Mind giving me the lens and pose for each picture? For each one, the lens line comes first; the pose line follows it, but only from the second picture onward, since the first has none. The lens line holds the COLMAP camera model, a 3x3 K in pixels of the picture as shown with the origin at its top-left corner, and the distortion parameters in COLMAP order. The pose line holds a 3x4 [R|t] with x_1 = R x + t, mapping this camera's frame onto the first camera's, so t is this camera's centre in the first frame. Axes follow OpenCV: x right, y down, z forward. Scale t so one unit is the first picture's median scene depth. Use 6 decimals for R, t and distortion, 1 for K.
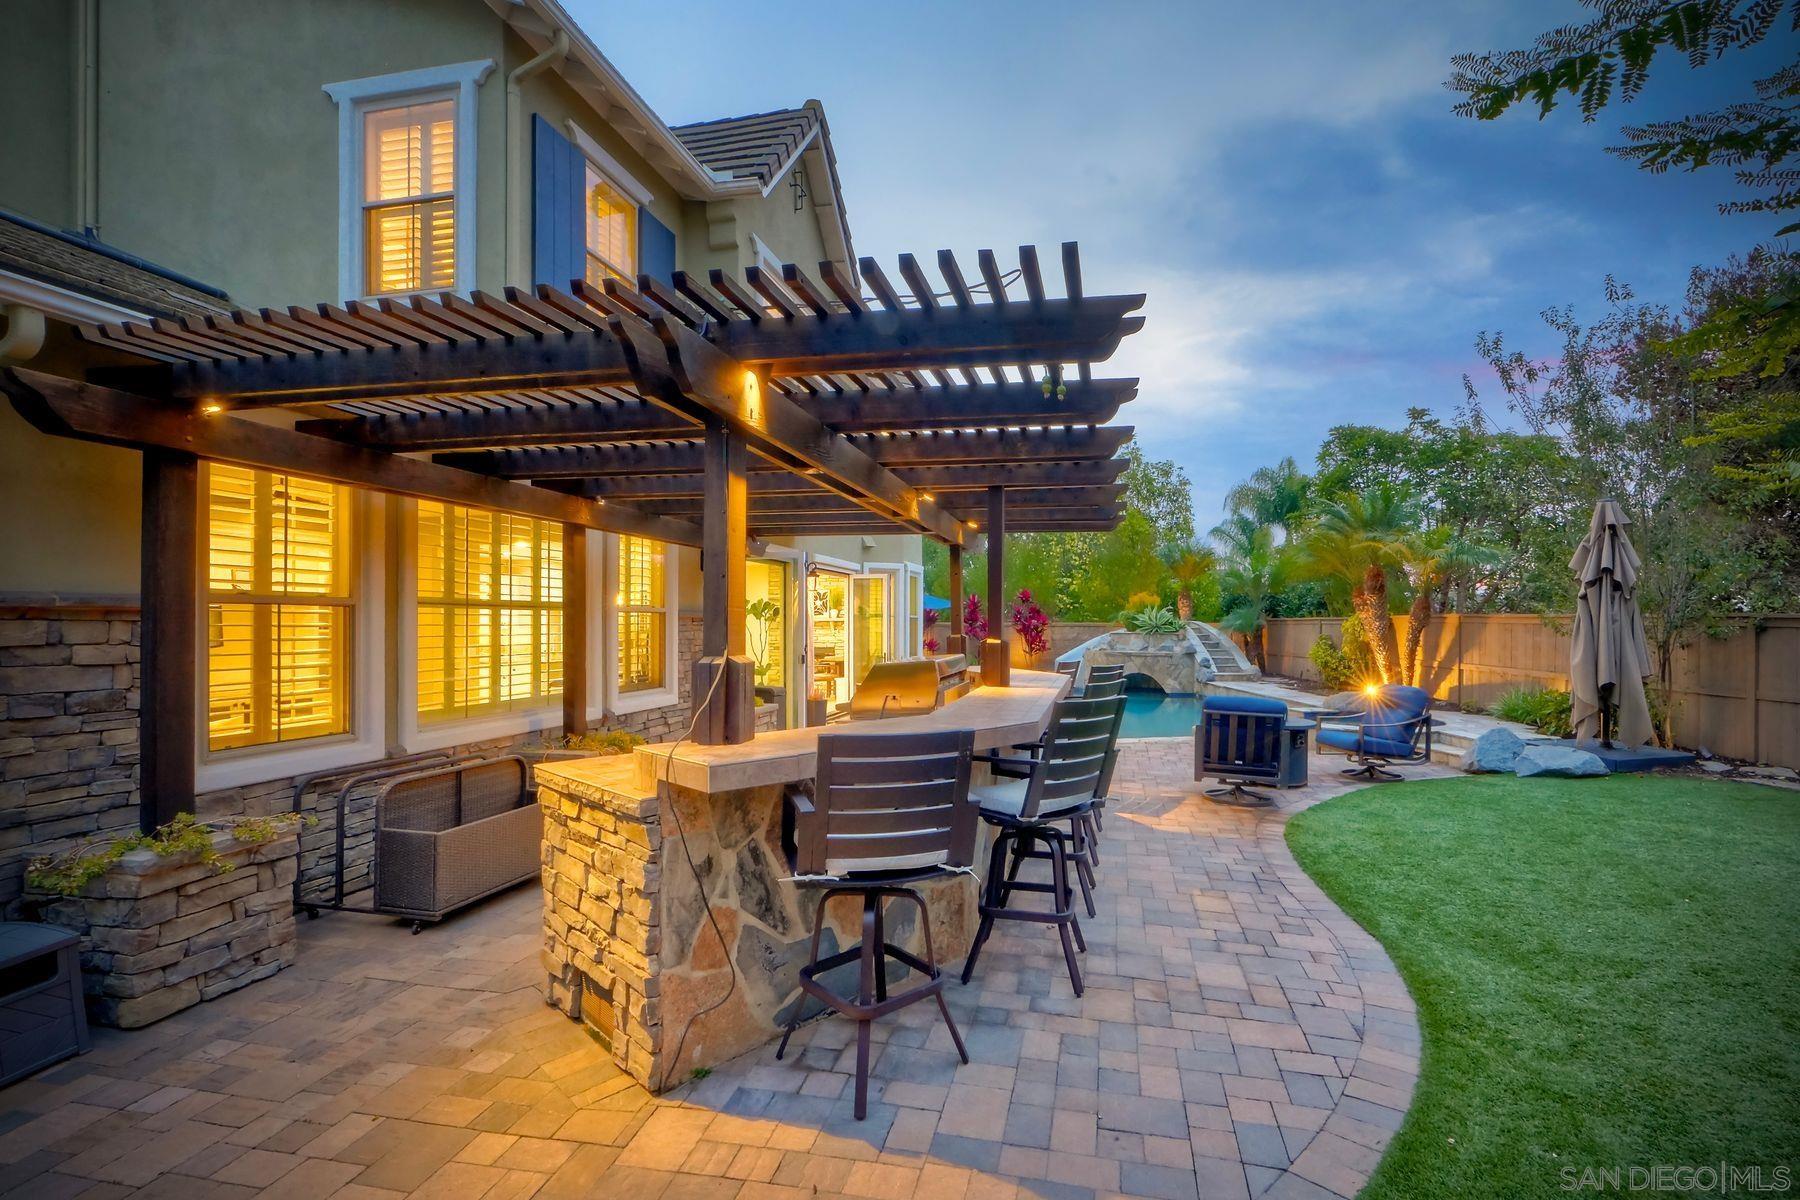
lens RADIAL K [[836.2, 0, 943.1], [0, 836.2, 608.2], [0, 0, 1]] dist [-0.001079, 0.000291]
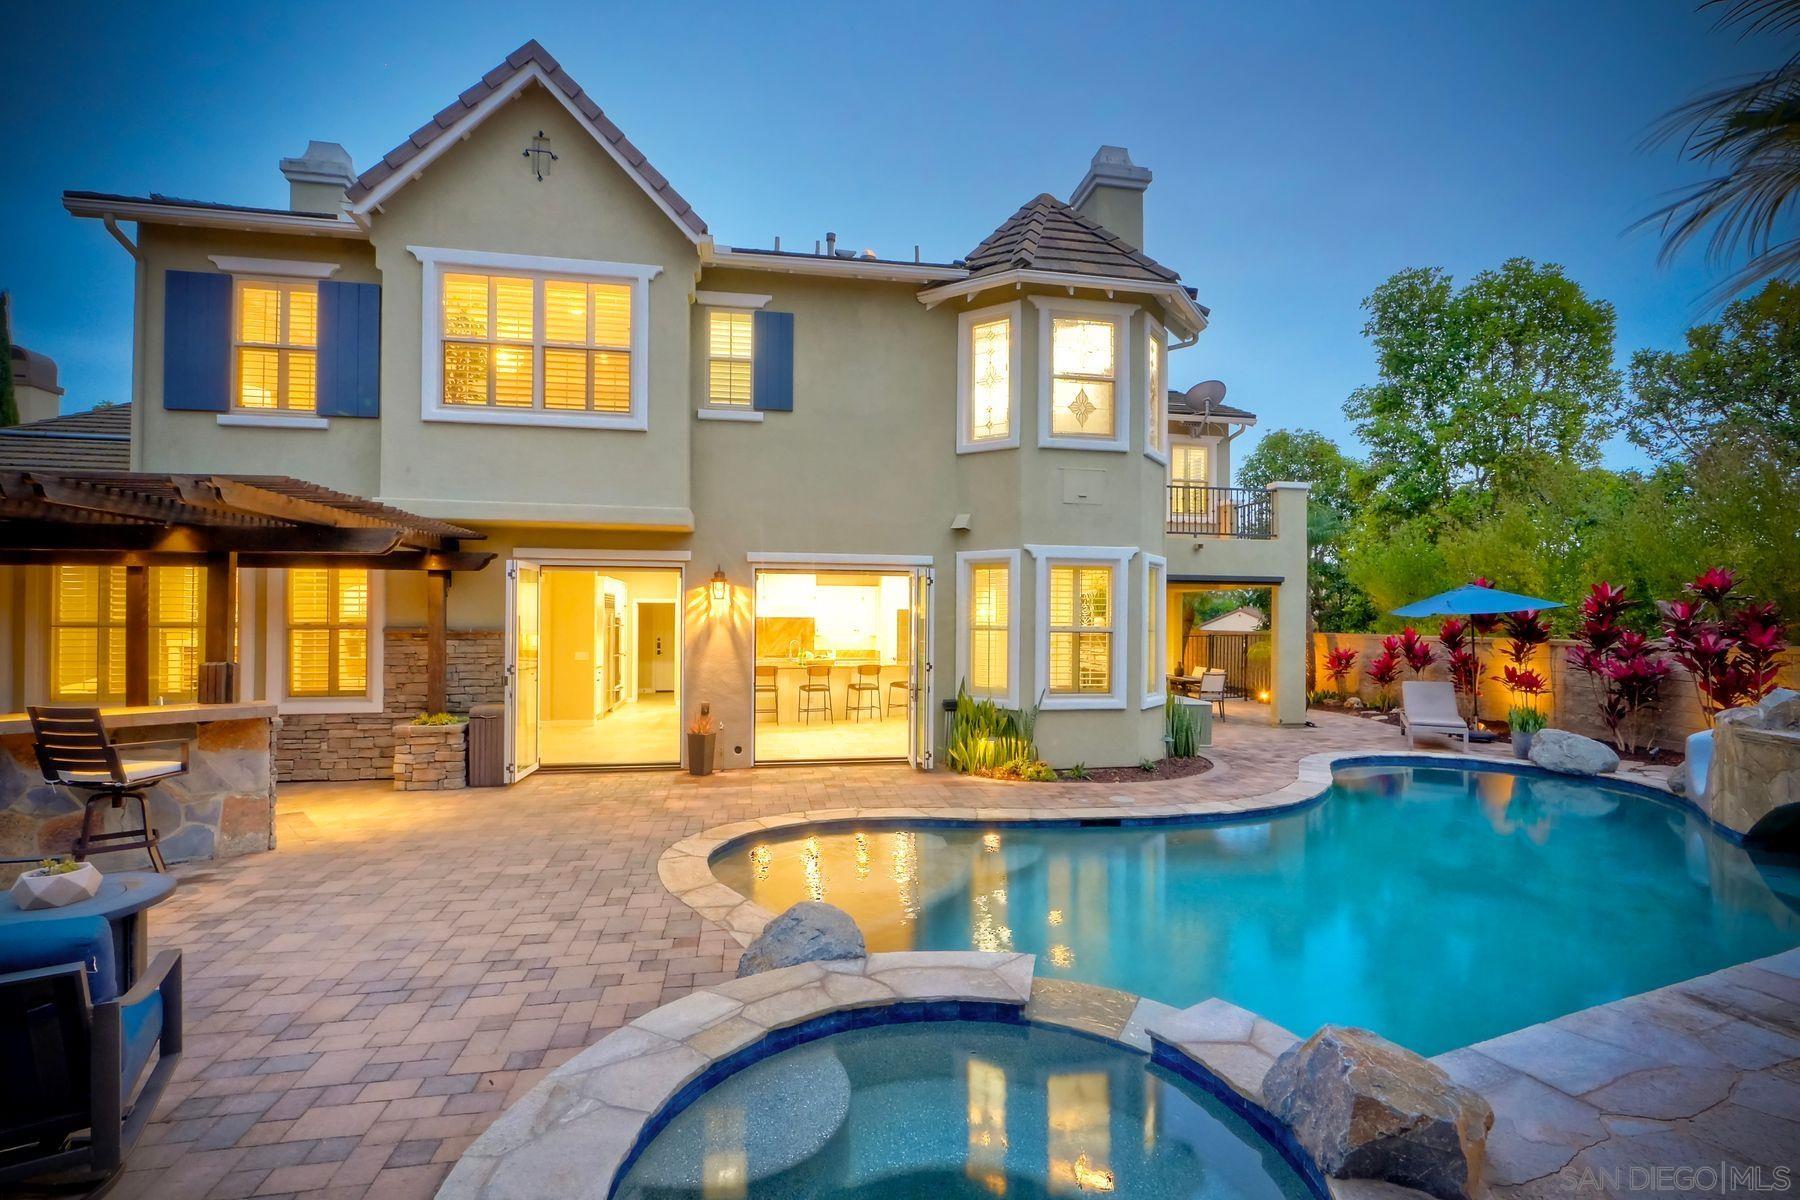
lens RADIAL K [[826.1, 0, 910.9], [0, 826.1, 603.4], [0, 0, 1]] dist [-0.000337, 0.000178]
pose [[0.373307, -0.017568, -0.927541, 0.609718], [0.008958, 0.999842, -0.015332, -0.002775], [0.927665, -0.002585, 0.373406, 0.801157]]
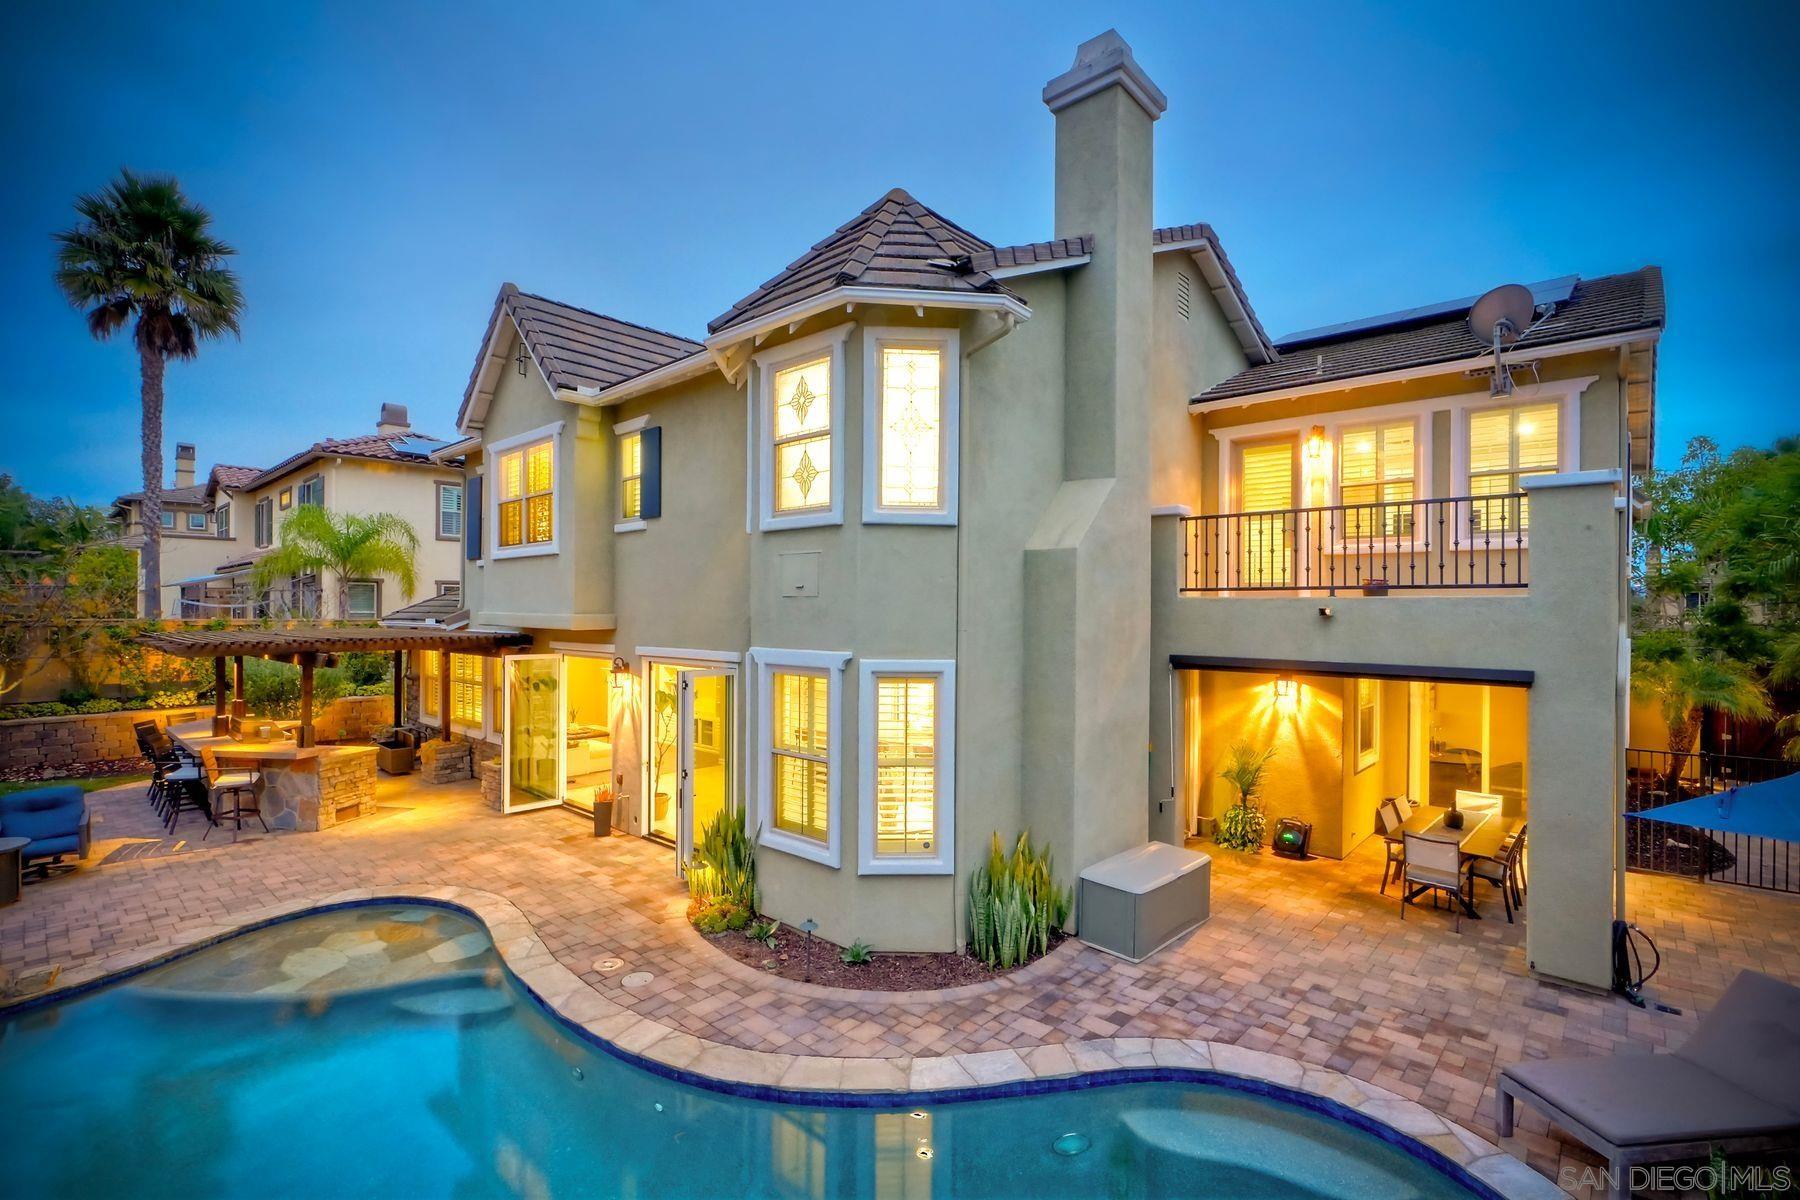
lens RADIAL K [[812.6, 0, 900.0], [0, 812.6, 600.0], [0, 0, 1]] dist [0.001258, 0.000264]
pose [[-0.514059, -0.017839, -0.857569, 0.435827], [0.005593, 0.999693, -0.024148, -0.088430], [0.857736, -0.017210, -0.513802, 1.608262]]
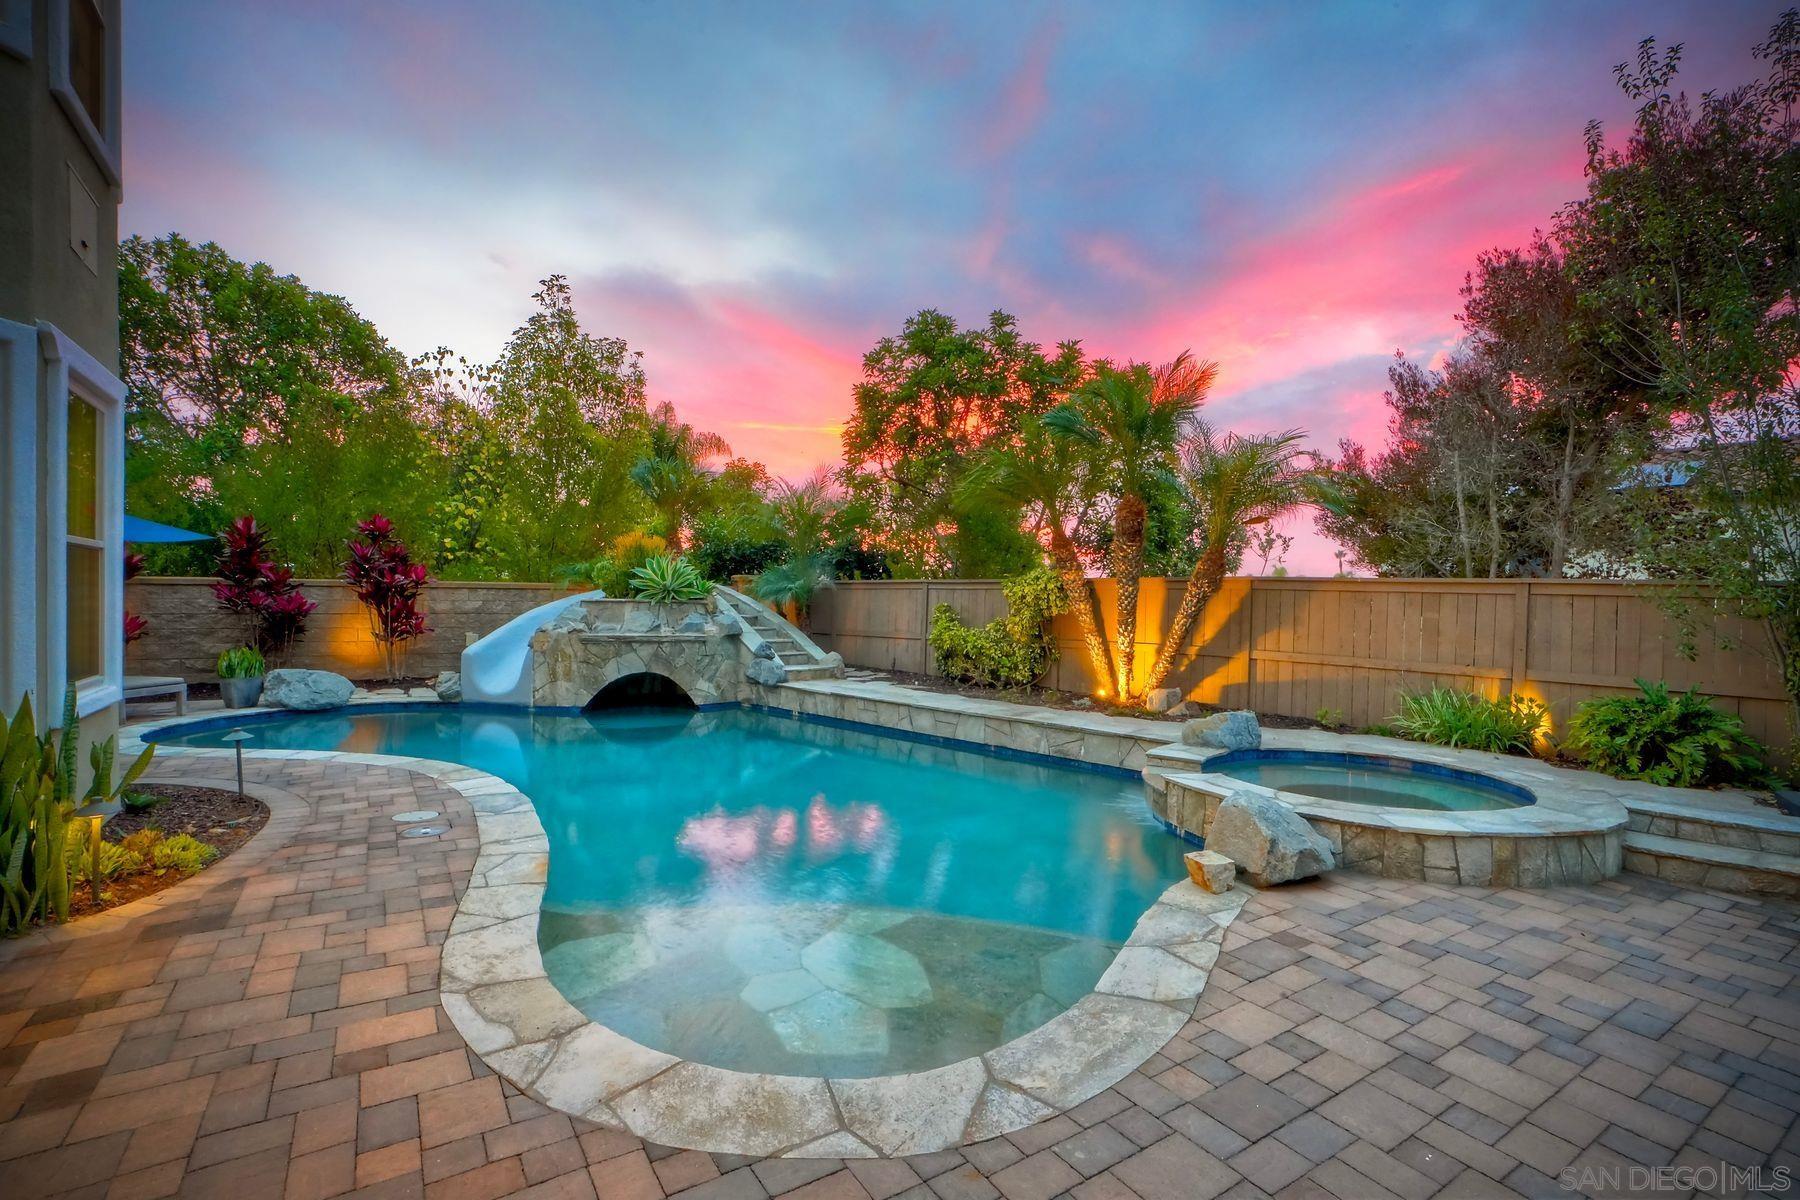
lens RADIAL K [[812.6, 0, 900.0], [0, 812.6, 600.0], [0, 0, 1]] dist [0.001258, 0.000264]
pose [[0.715293, 0.003294, 0.698817, -0.037576], [-0.025049, 0.999467, 0.020928, 0.020059], [-0.698376, -0.032474, 0.714994, 0.744299]]
